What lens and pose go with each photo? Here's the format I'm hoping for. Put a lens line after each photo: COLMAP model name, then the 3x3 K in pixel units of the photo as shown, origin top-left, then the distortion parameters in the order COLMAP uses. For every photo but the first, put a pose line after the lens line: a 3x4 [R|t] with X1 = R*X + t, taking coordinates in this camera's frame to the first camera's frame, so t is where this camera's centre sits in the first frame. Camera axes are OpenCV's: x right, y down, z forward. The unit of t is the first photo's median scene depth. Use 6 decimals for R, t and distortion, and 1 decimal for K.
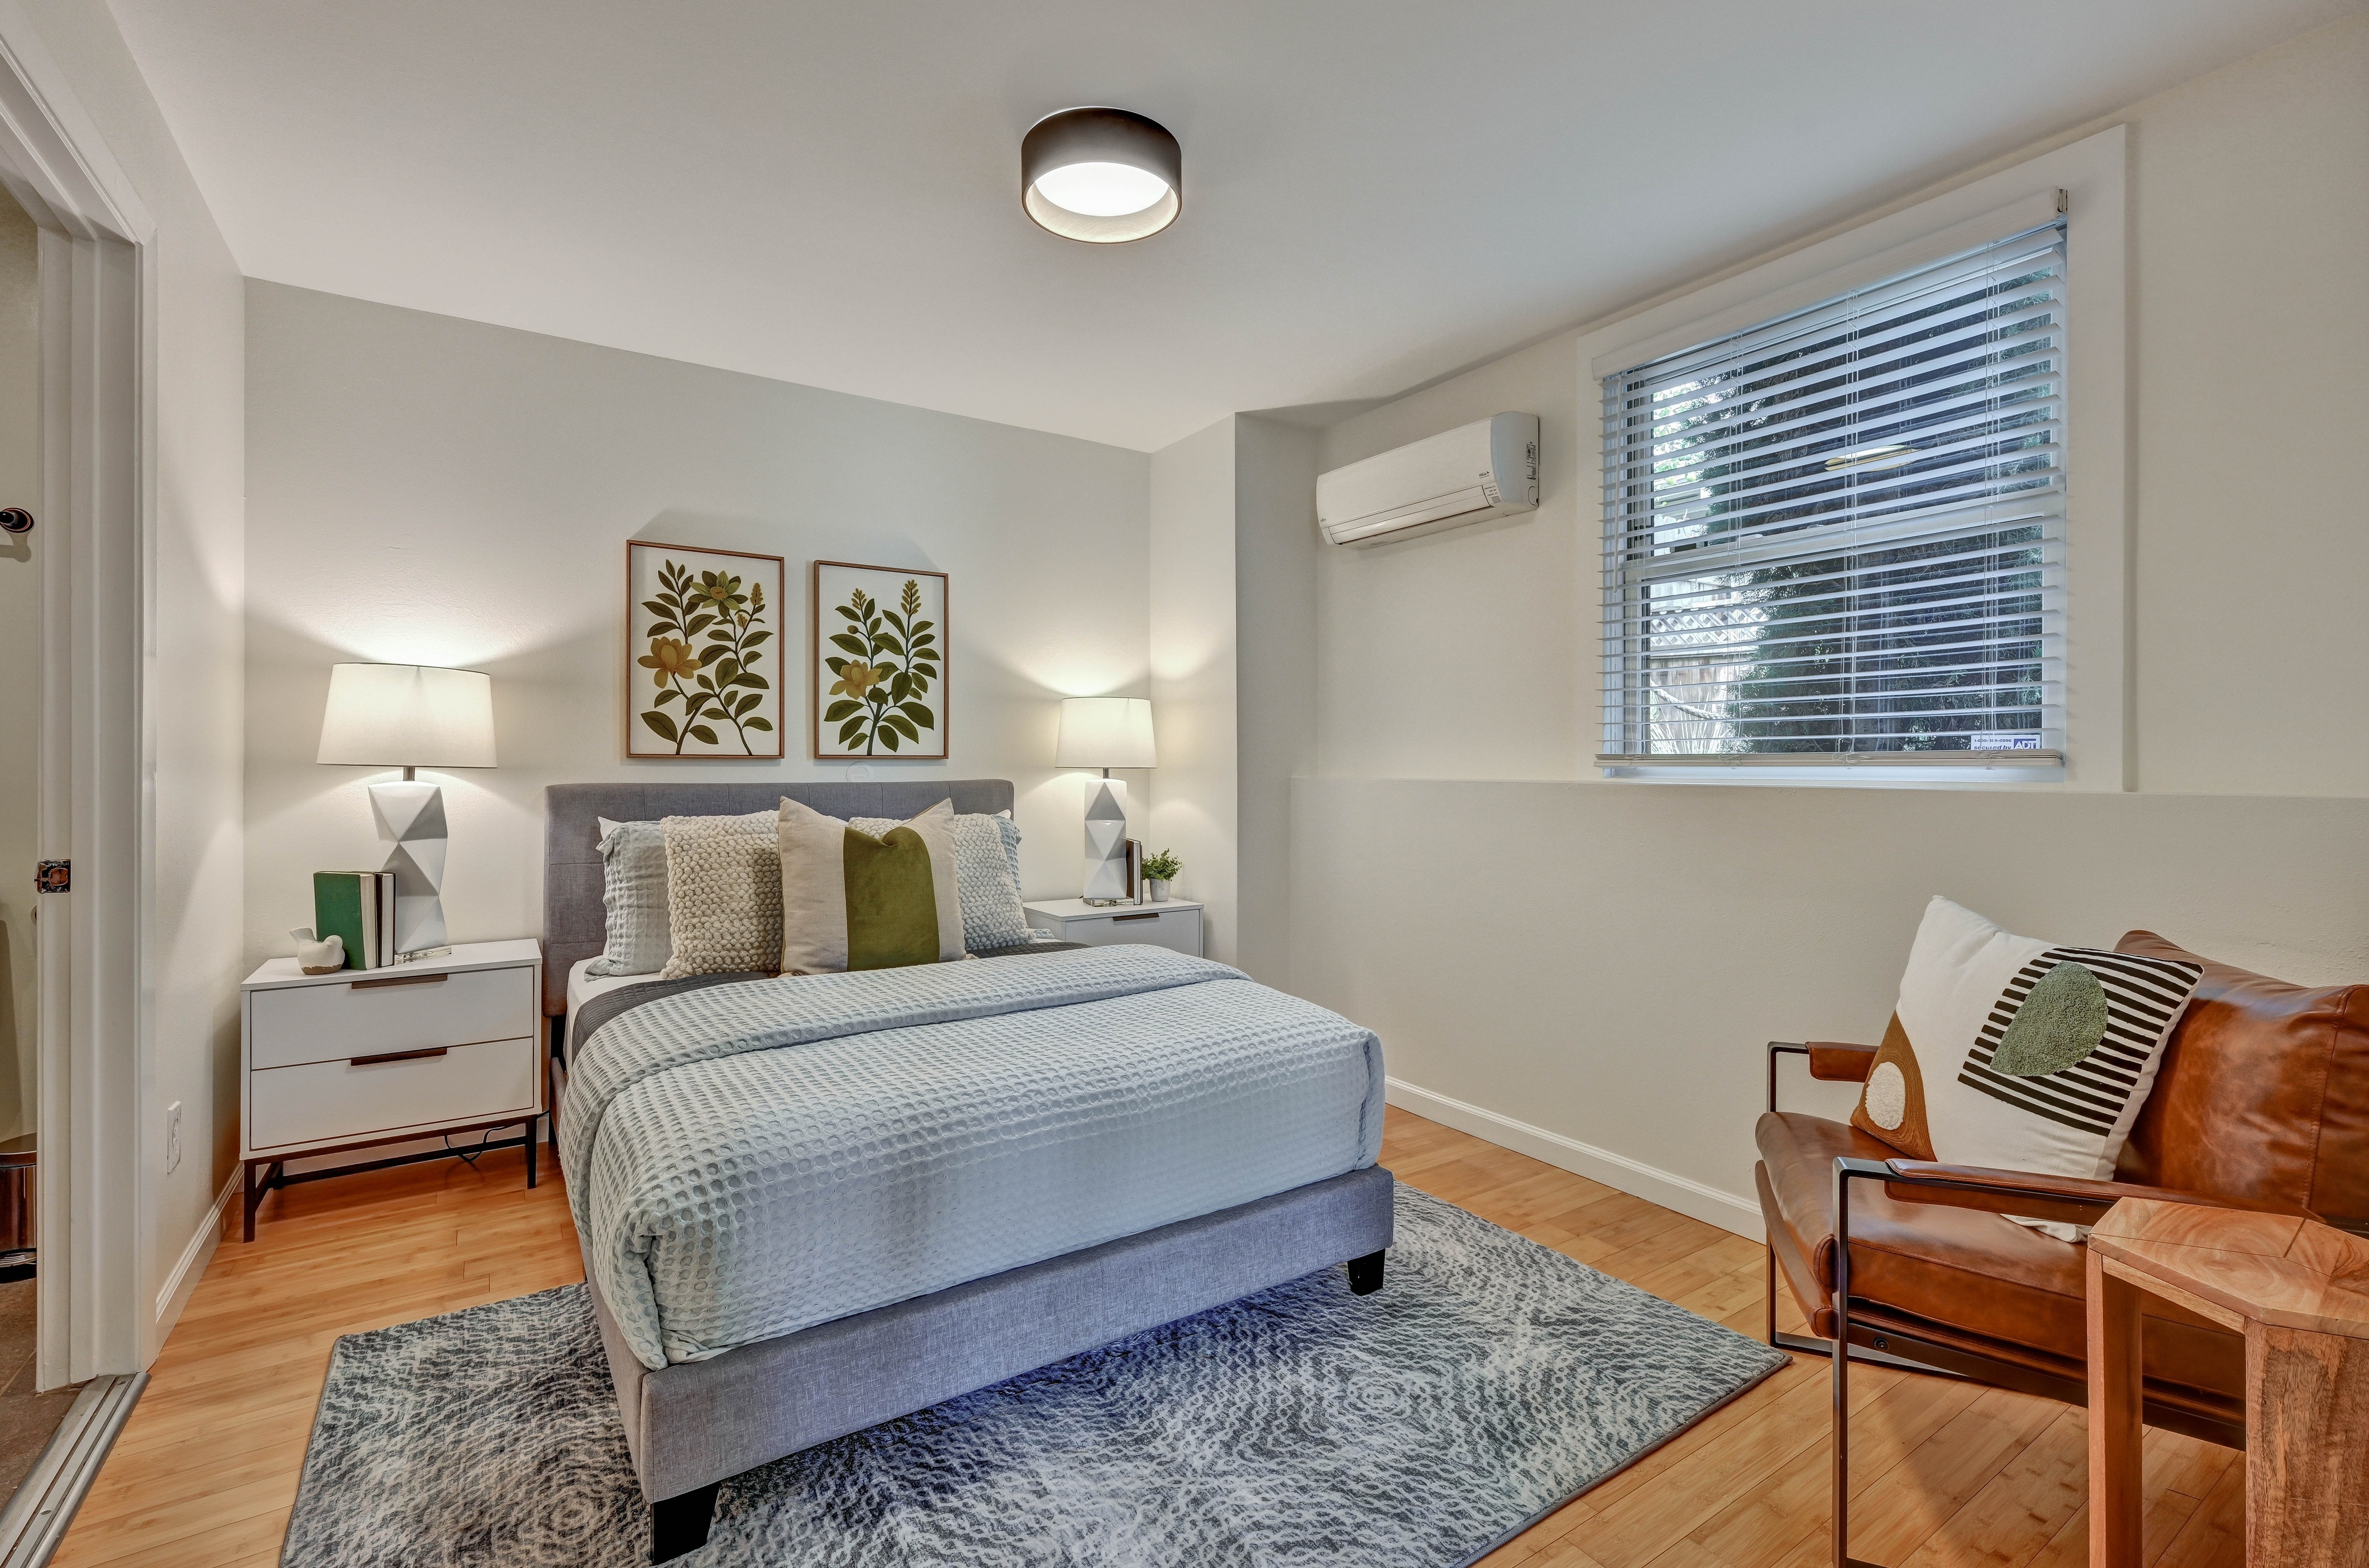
lens RADIAL K [[1062.6, 0, 1165.2], [0, 1062.6, 768.4], [0, 0, 1]] dist [-0.002033, -0.000054]
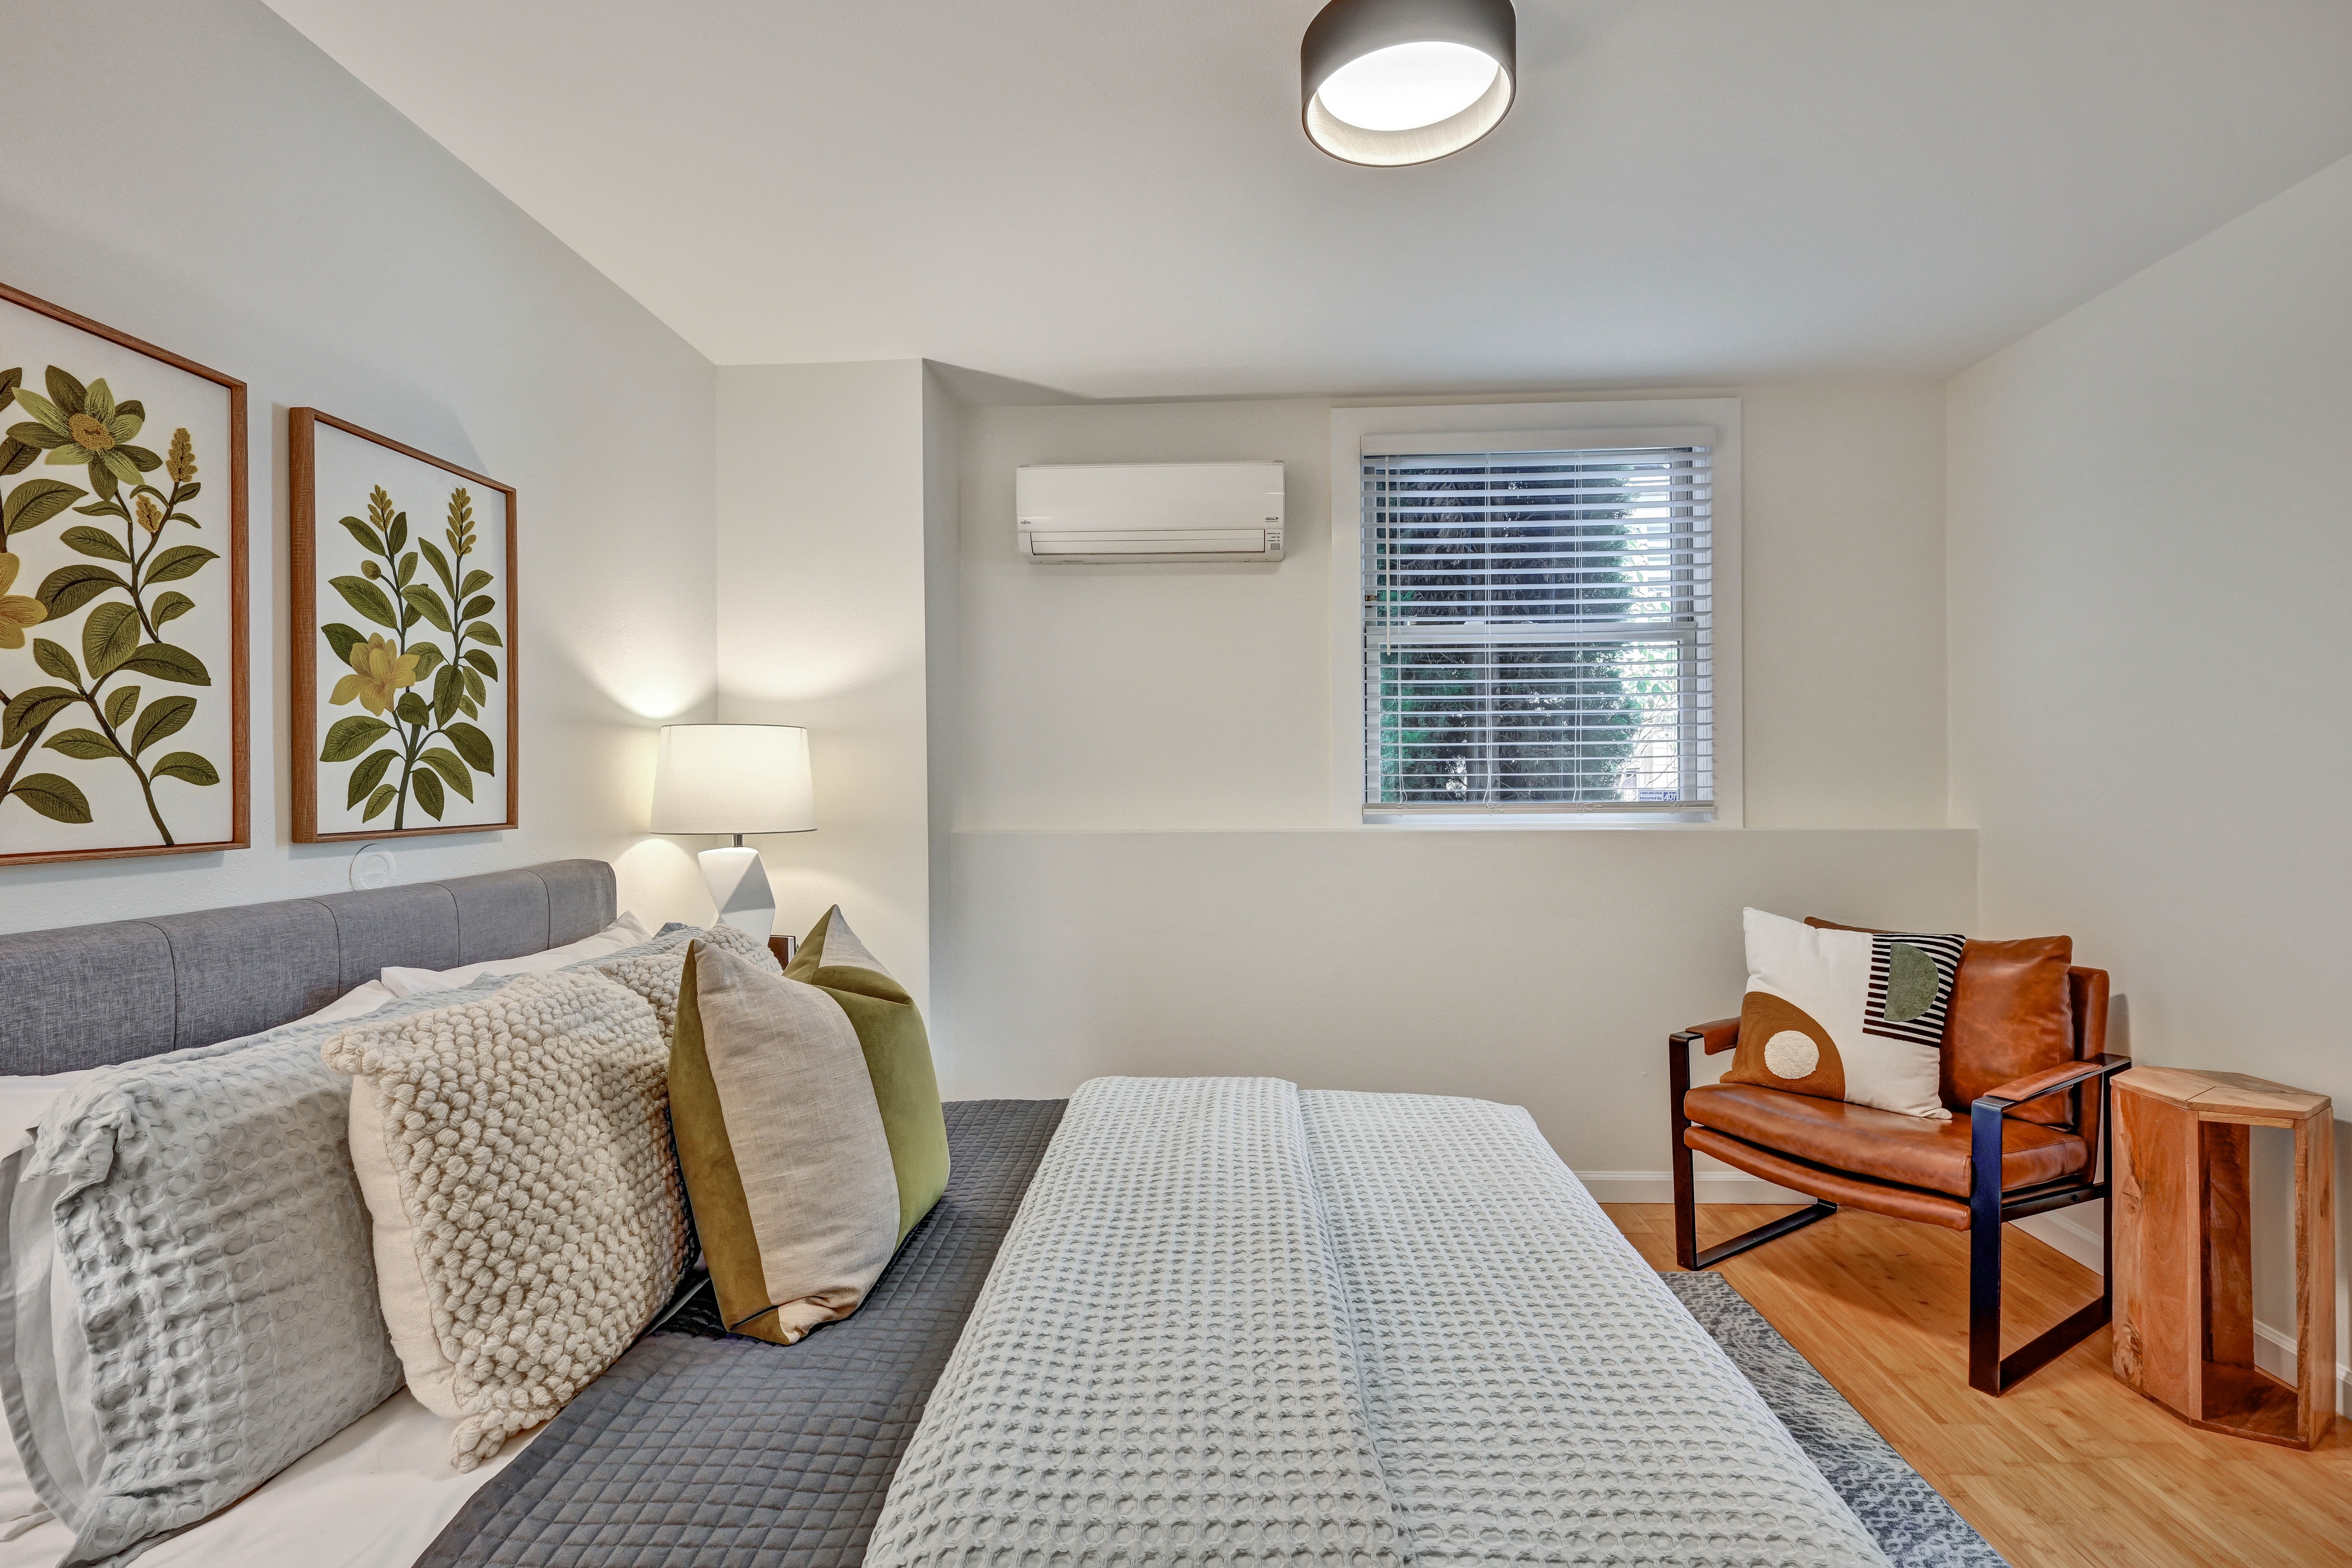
lens RADIAL K [[1086.5, 0, 1178.9], [0, 1086.5, 774.9], [0, 0, 1]] dist [-0.000547, 0.001107]
pose [[0.576573, -0.003091, 0.817040, -0.490592], [0.010301, 0.999941, -0.003486, -0.032992], [-0.816981, 0.010426, 0.576570, 0.425338]]
